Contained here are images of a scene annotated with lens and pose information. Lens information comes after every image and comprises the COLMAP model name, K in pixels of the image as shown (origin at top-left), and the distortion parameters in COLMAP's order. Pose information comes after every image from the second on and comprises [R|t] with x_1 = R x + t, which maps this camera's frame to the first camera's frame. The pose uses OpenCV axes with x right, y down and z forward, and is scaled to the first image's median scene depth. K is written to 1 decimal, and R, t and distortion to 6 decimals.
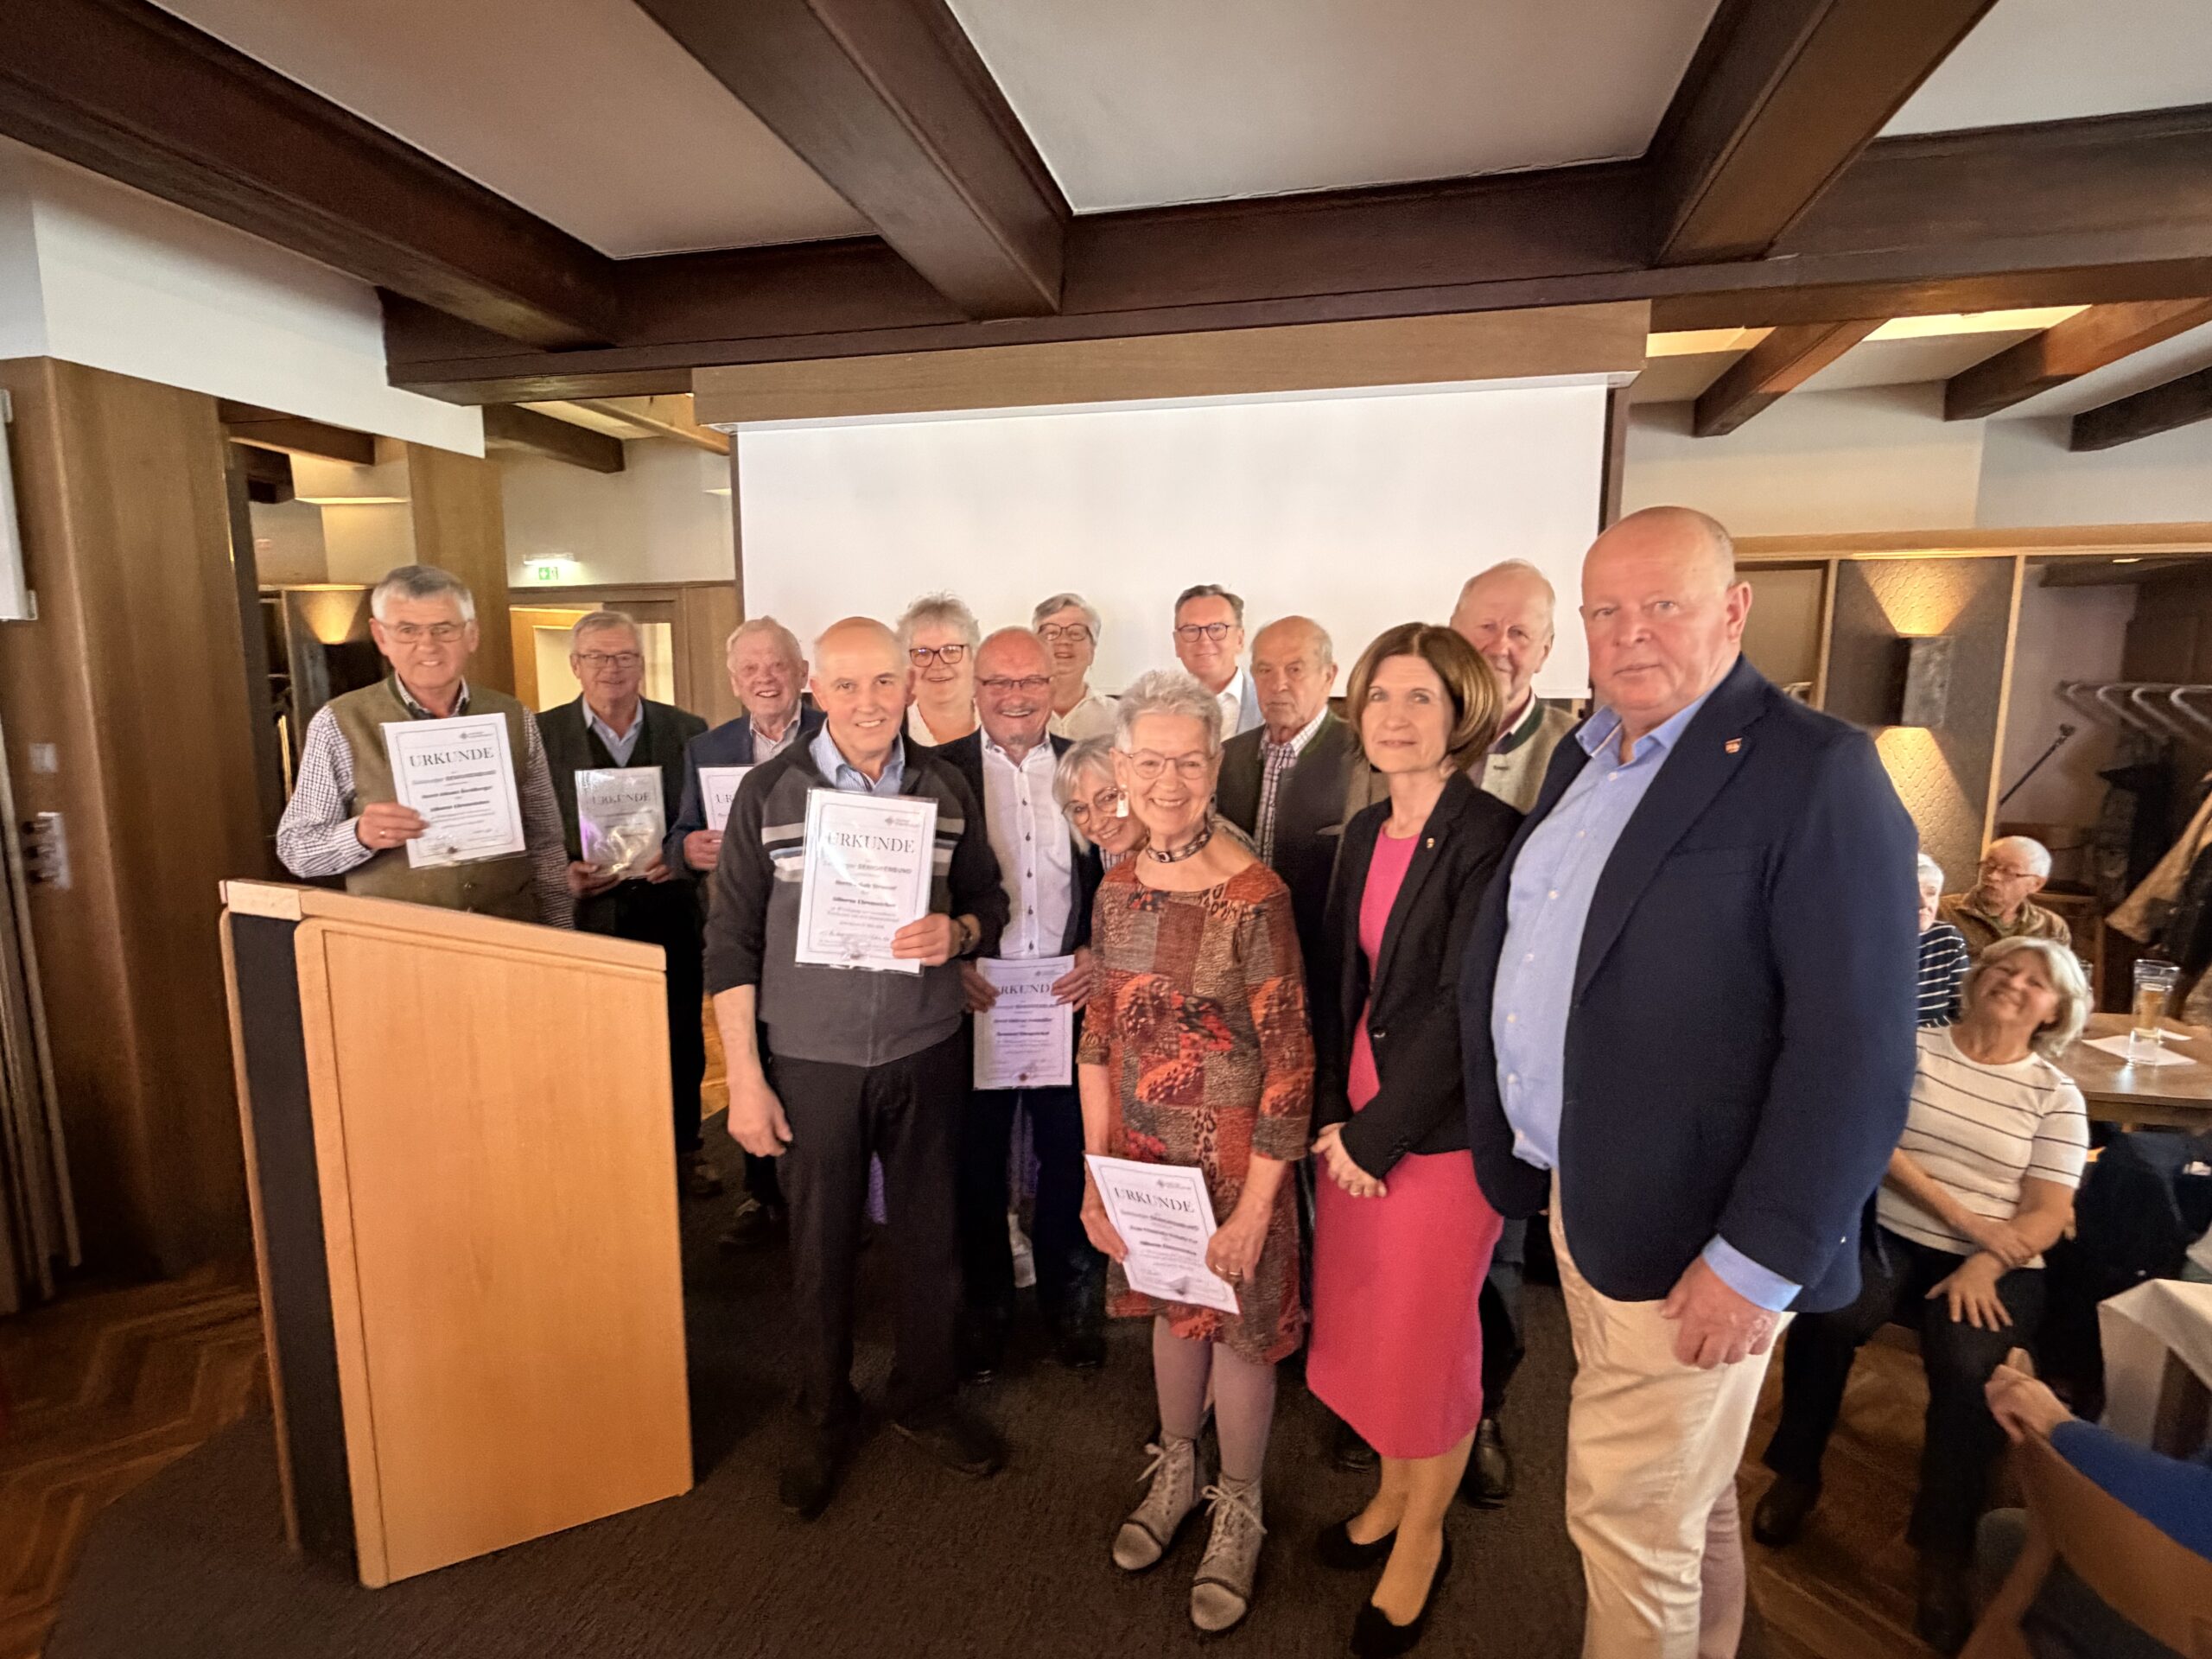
lens RADIAL K [[1129.5, 0, 1100.8], [0, 1129.5, 836.8], [0, 0, 1]] dist [-0.000094, 0.003915]
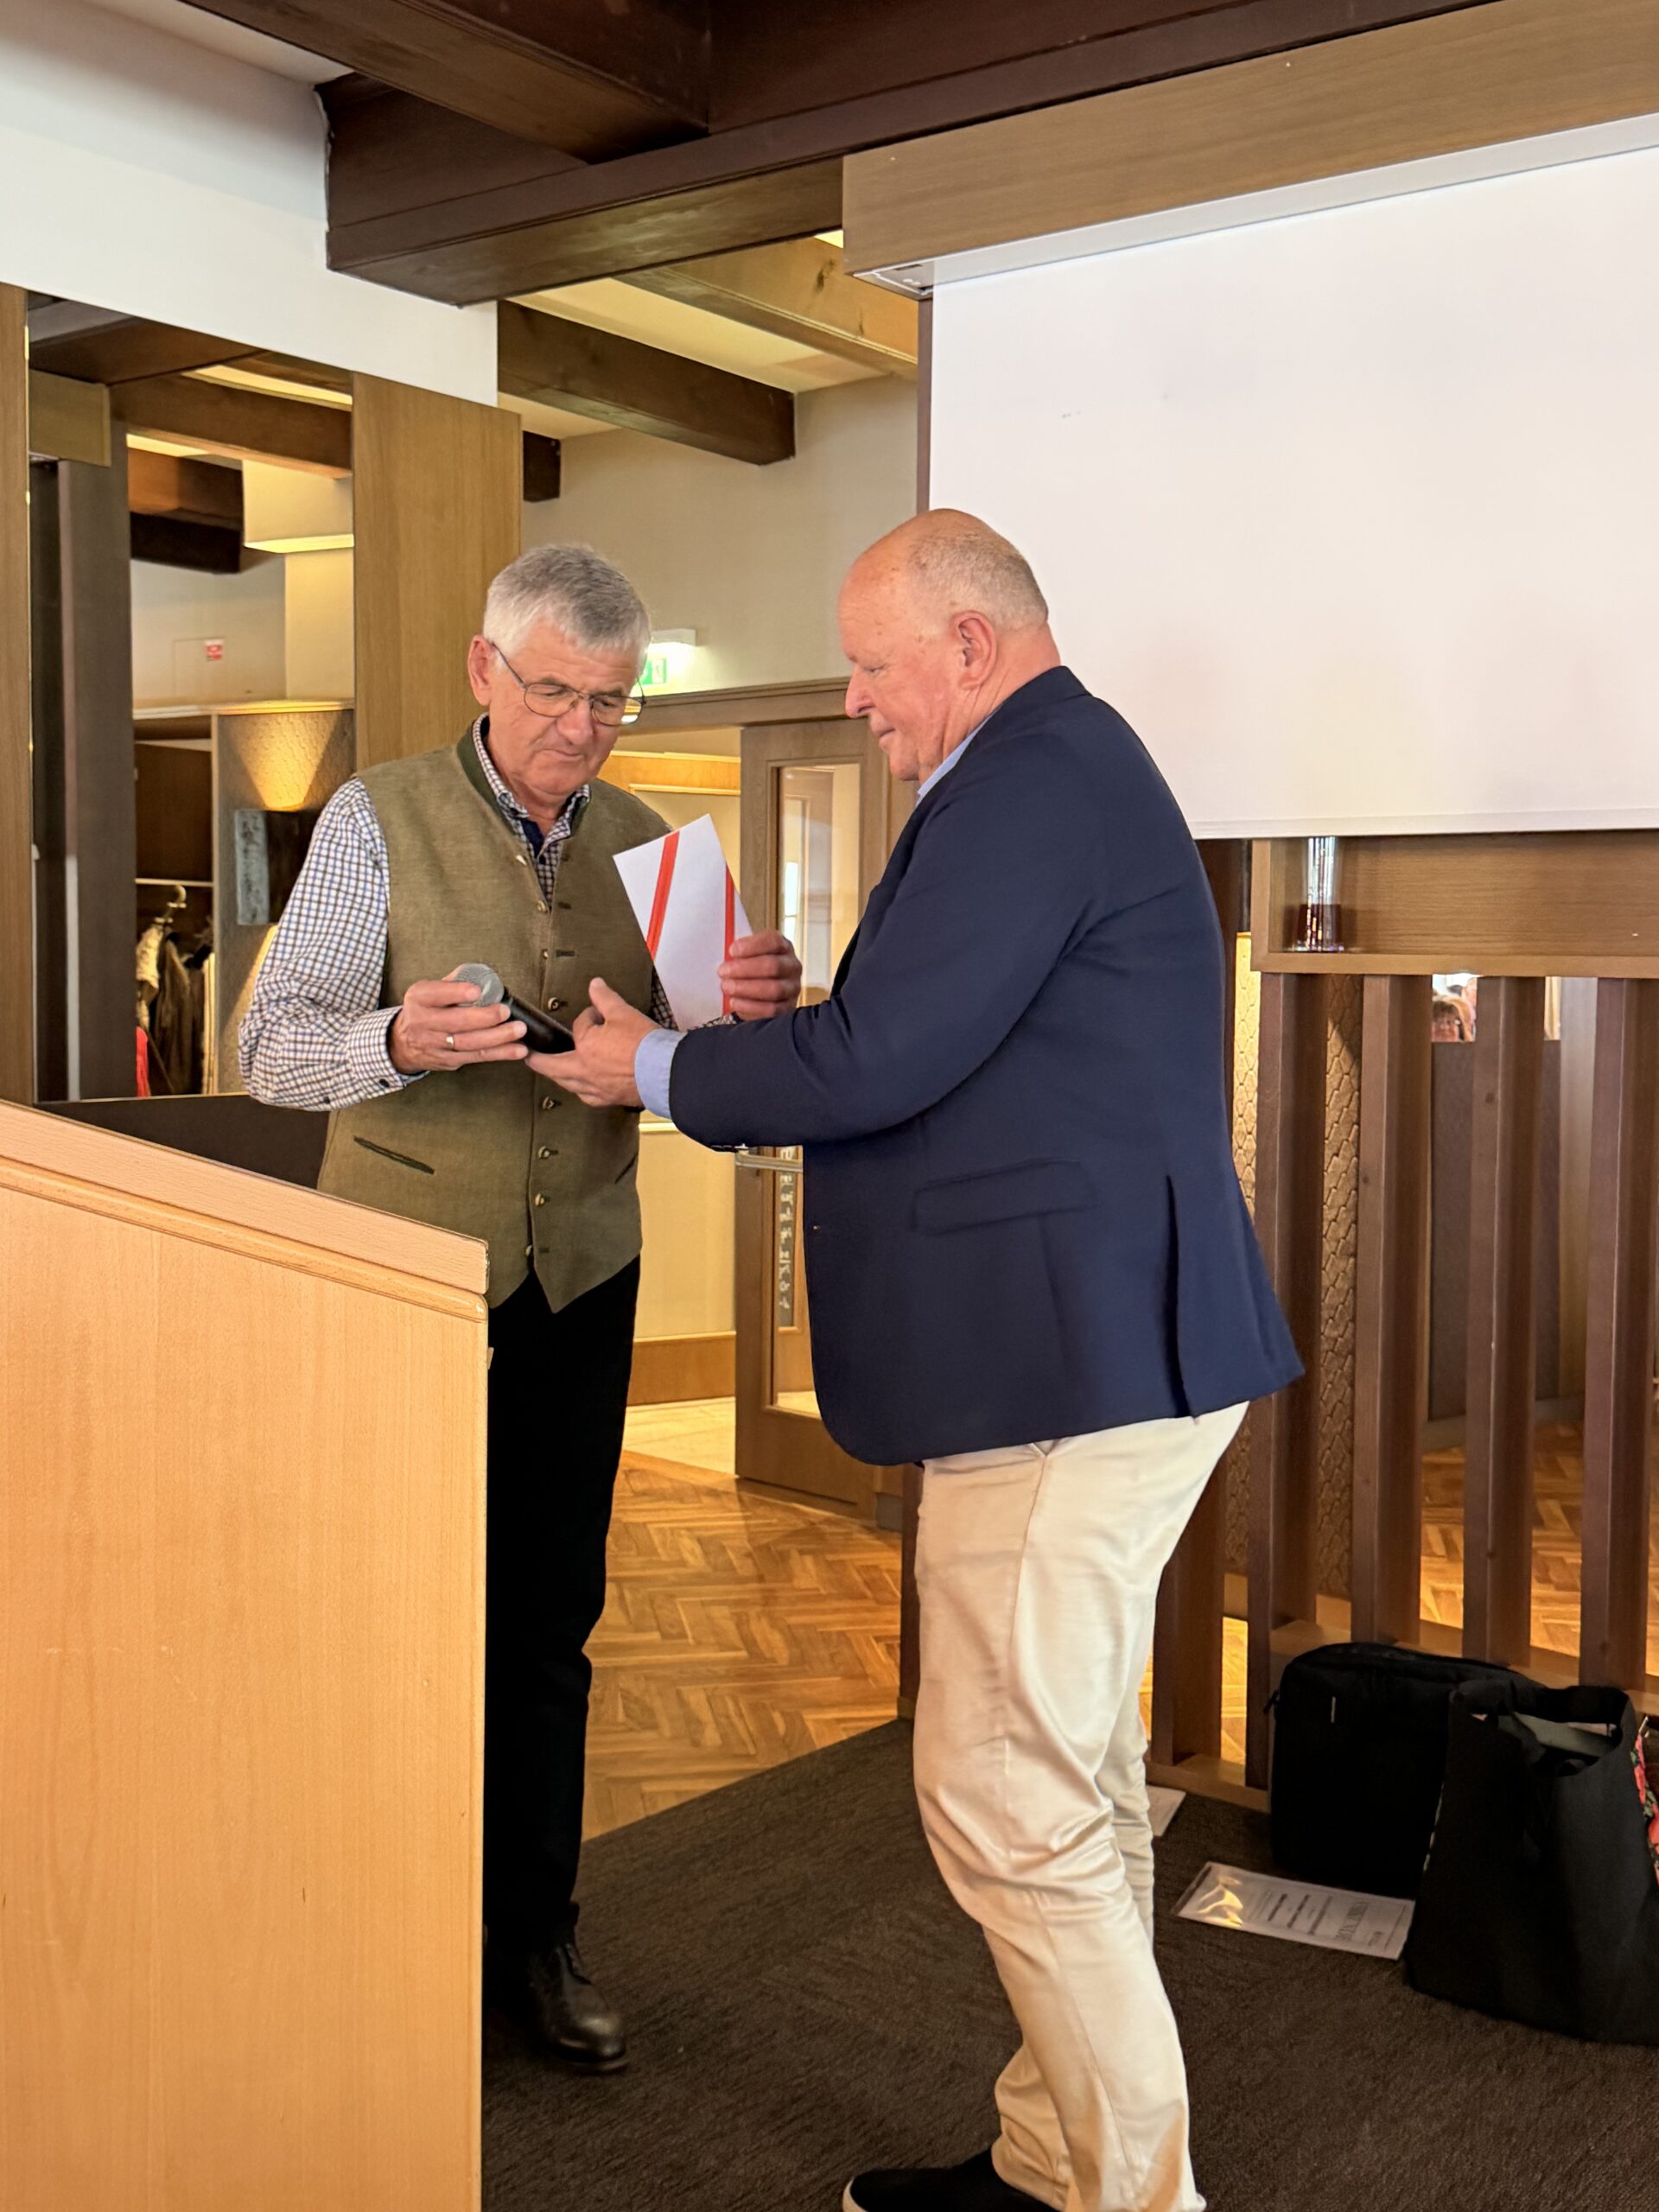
lens RADIAL K [[2433.7, 0, 864.0], [0, 2433.7, 1100.4], [0, 0, 1]] dist [0.081448, 0.000000]
pose [[0.917720, 0.034693, -0.395709, 0.074930], [-0.068530, 0.995070, -0.071692, 0.057997], [0.391271, 0.092911, 0.915573, 0.100262]]
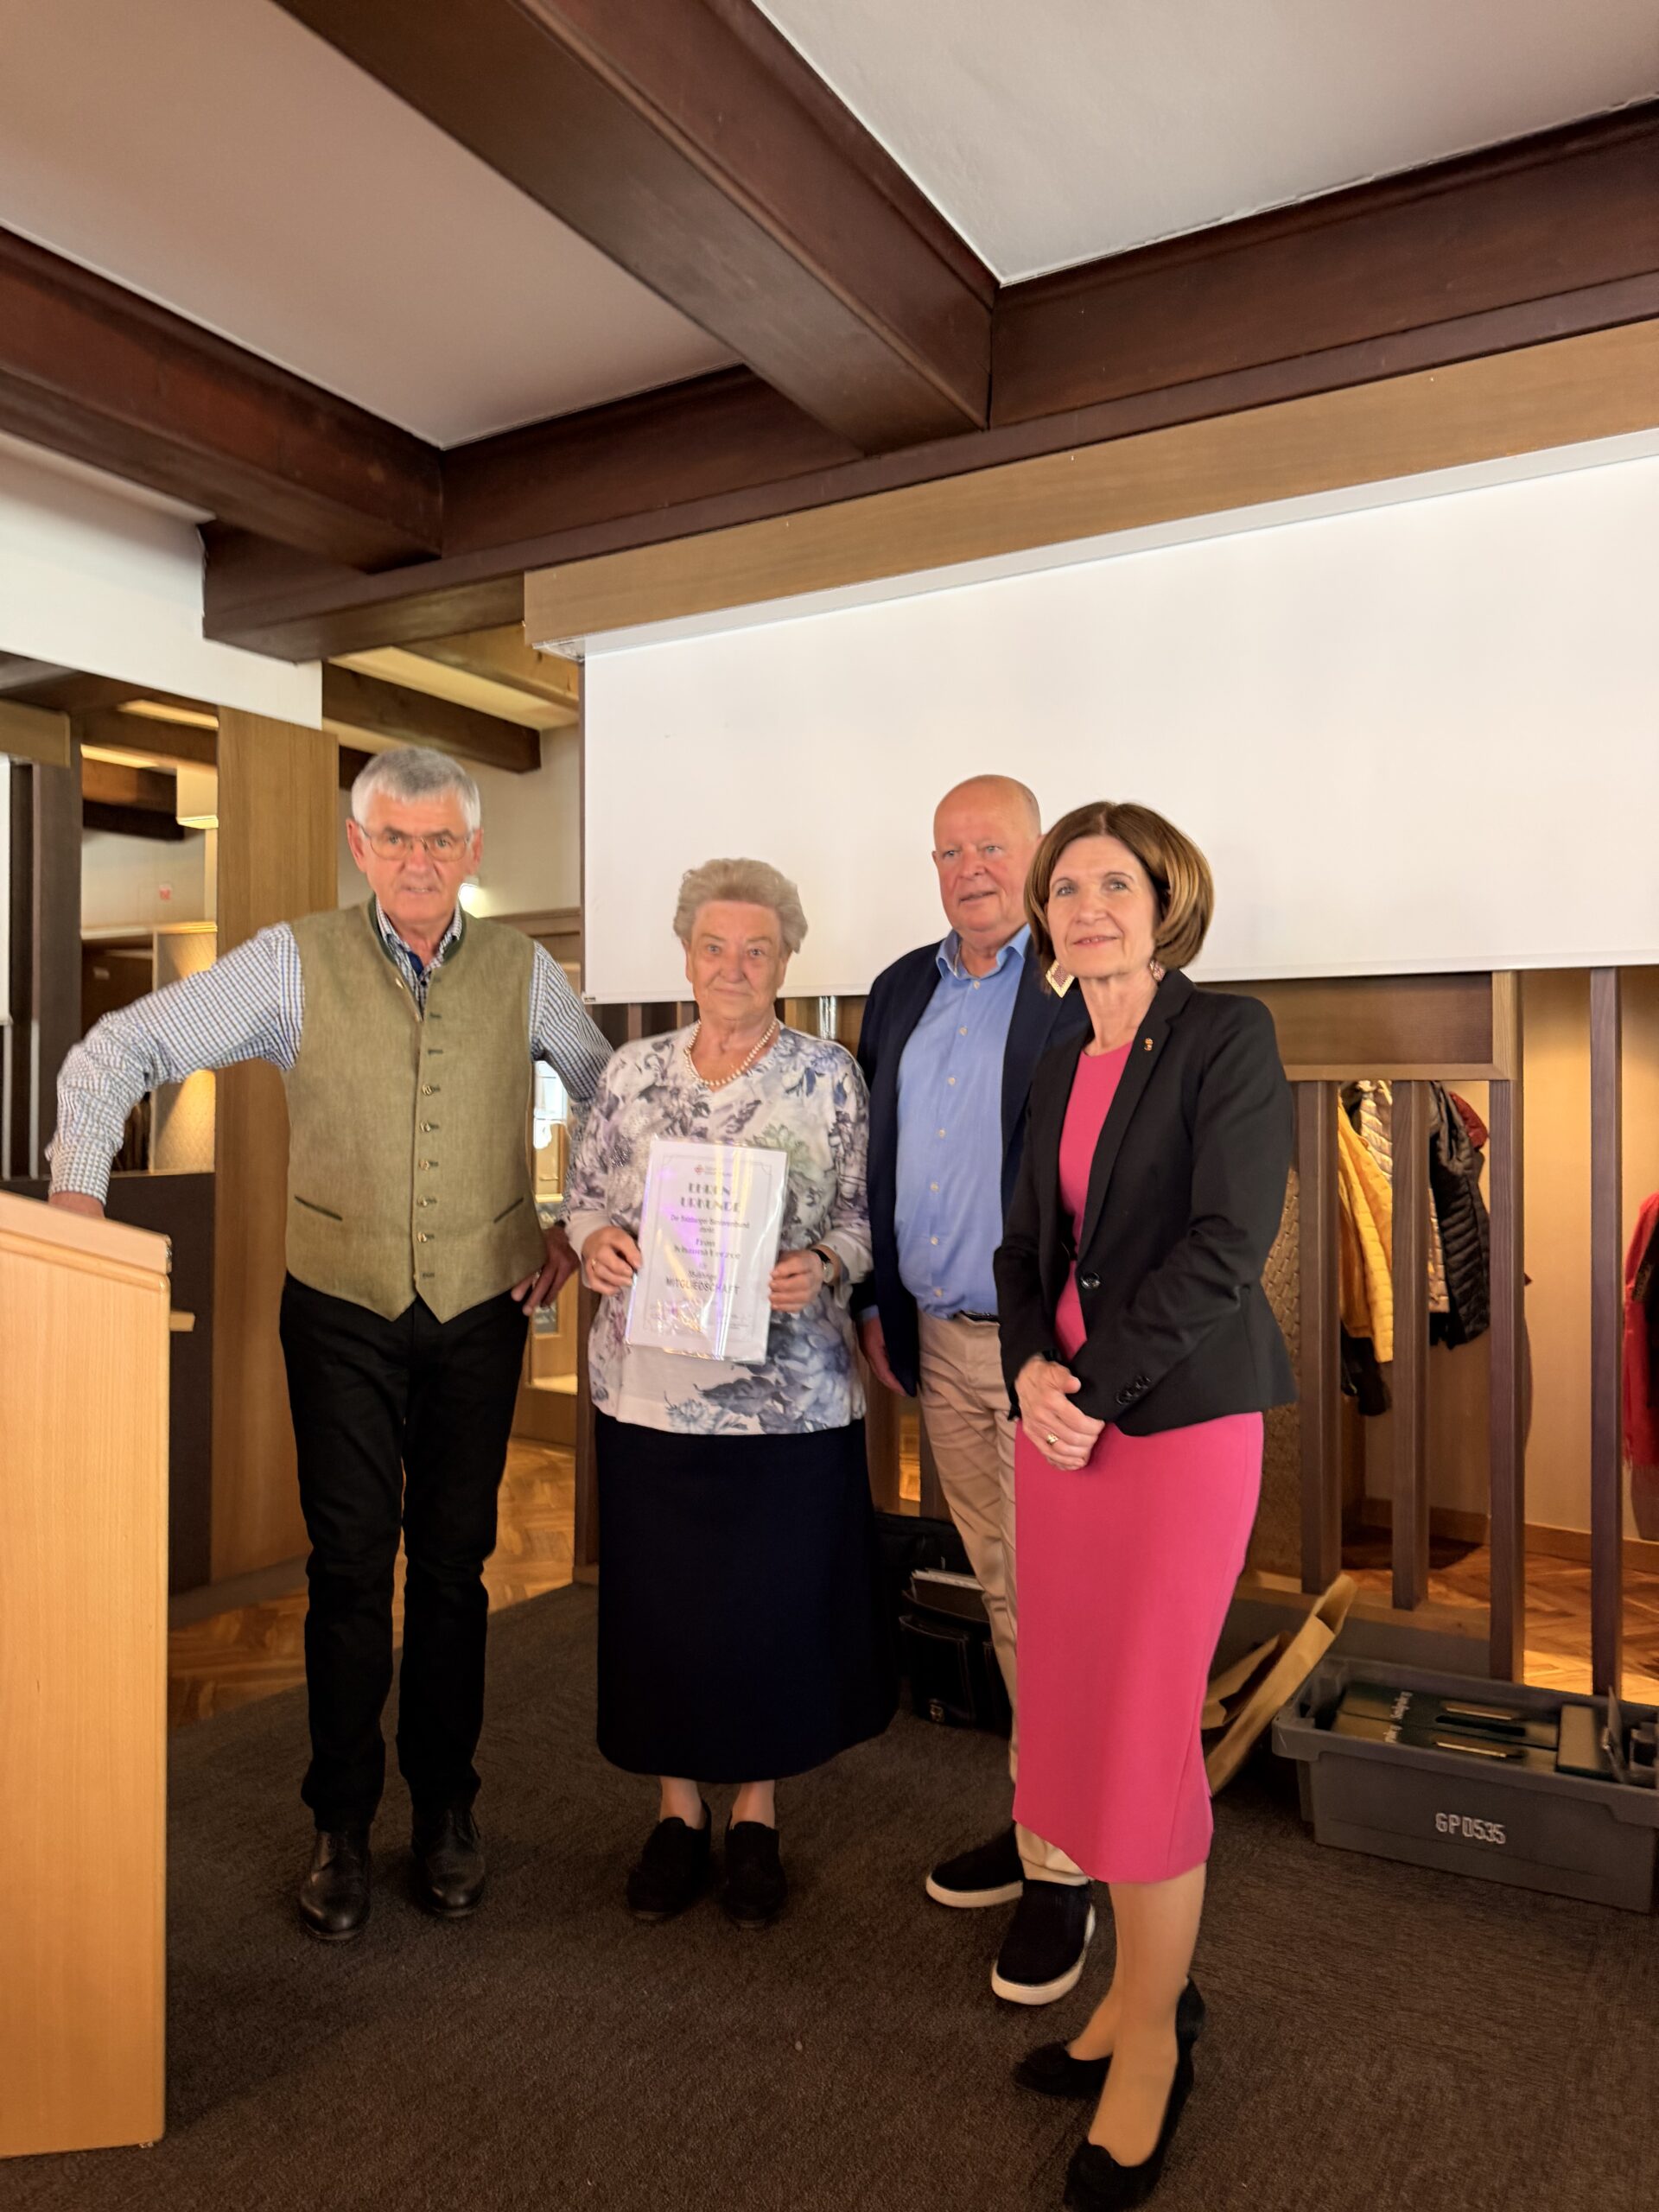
lens RADIAL K [[1583.9, 0, 821.7], [0, 1583.9, 1083.3], [0, 0, 1]] dist [0.014638, -0.015338]
pose [[0.955379, -0.000854, -0.295381, 0.150093], [-0.045094, 0.987853, -0.148707, 0.074722], [0.291920, 0.155392, 0.943735, 0.123244]]
